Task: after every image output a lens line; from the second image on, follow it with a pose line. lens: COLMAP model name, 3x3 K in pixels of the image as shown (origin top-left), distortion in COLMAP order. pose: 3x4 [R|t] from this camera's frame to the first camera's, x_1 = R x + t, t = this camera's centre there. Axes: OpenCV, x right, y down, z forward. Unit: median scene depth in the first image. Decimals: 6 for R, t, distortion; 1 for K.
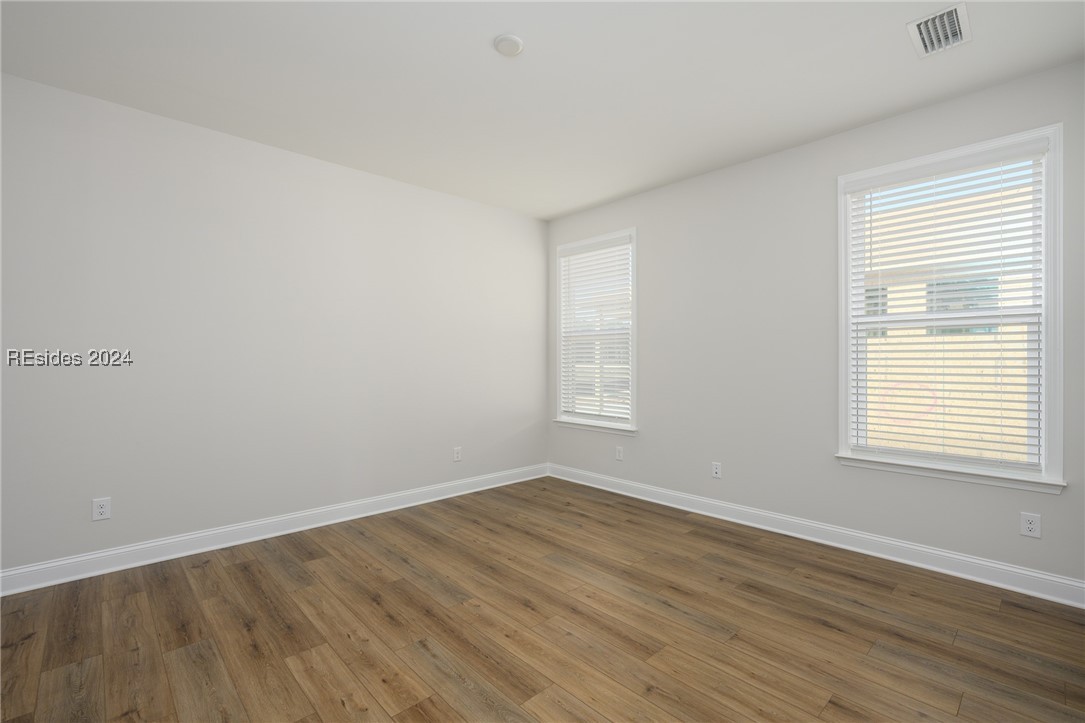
lens RADIAL K [[497.9, 0, 542.5], [0, 497.9, 361.5], [0, 0, 1]] dist [0.002637, -0.000139]
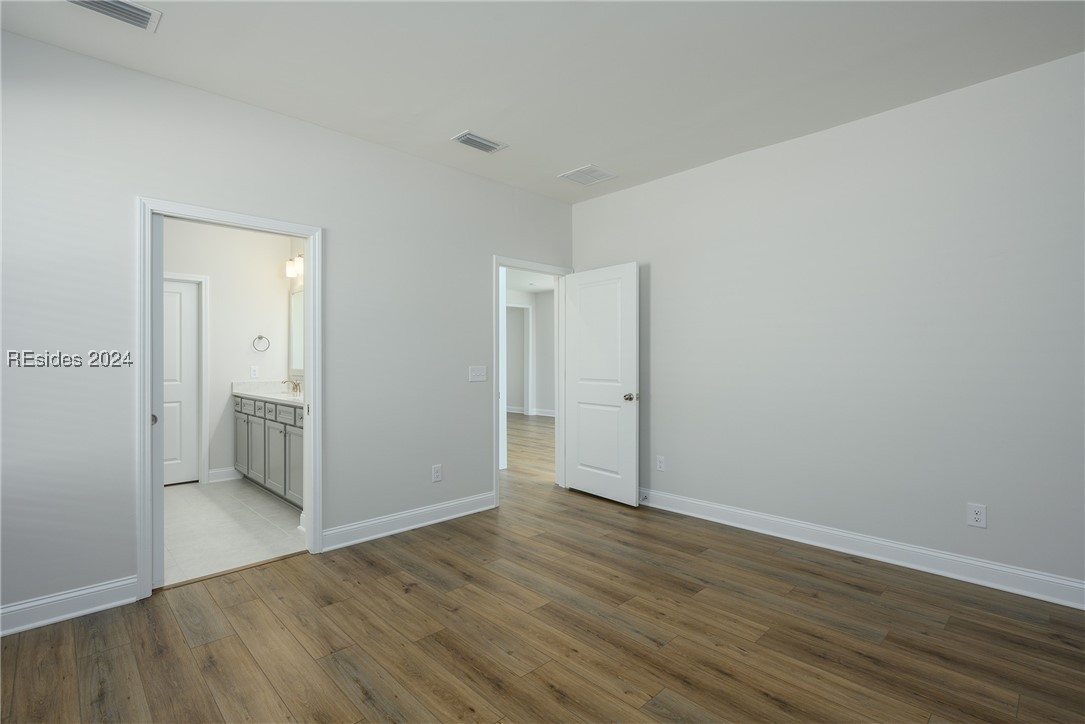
lens RADIAL K [[497.9, 0, 542.5], [0, 497.9, 362.0], [0, 0, 1]] dist [0.002637, -0.000139]
pose [[-0.999525, 0.003315, -0.030626, 0.014106], [0.003082, 0.999966, 0.007631, -0.003226], [0.030651, 0.007533, -0.999502, 1.463981]]
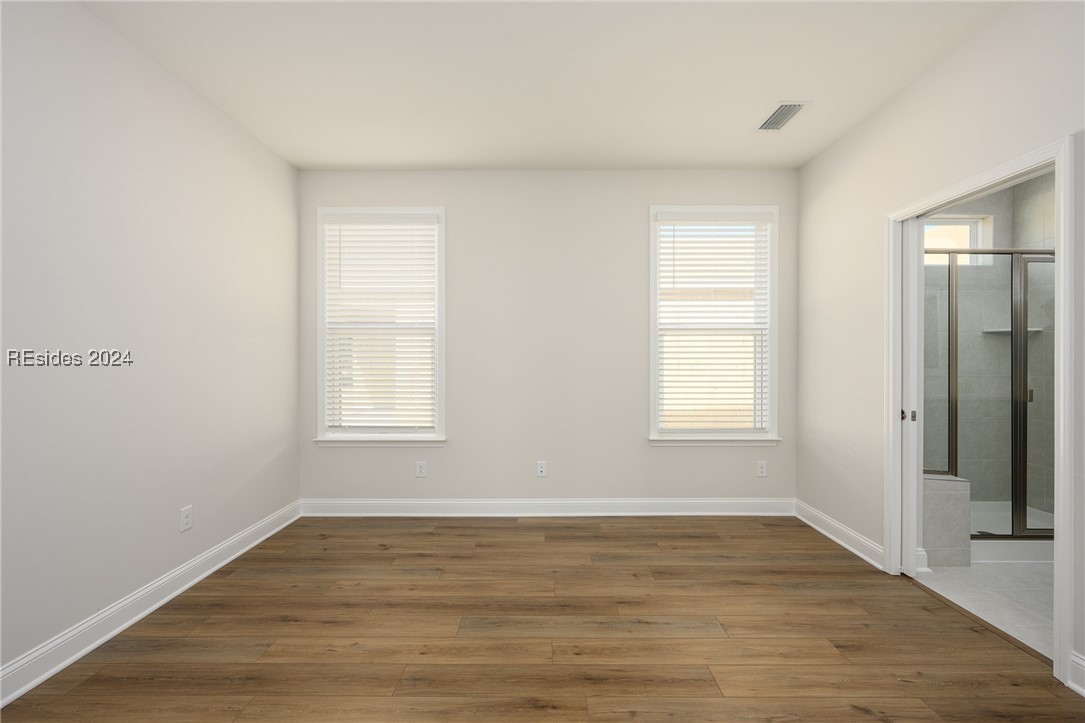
lens RADIAL K [[468.1, 0, 542.5], [0, 468.1, 361.5], [0, 0, 1]] dist [-0.001672, -0.000055]
pose [[0.677949, -0.007582, 0.735070, -0.437535], [0.002551, 0.999965, 0.007962, -0.007610], [-0.735104, -0.003523, 0.677945, 0.462517]]
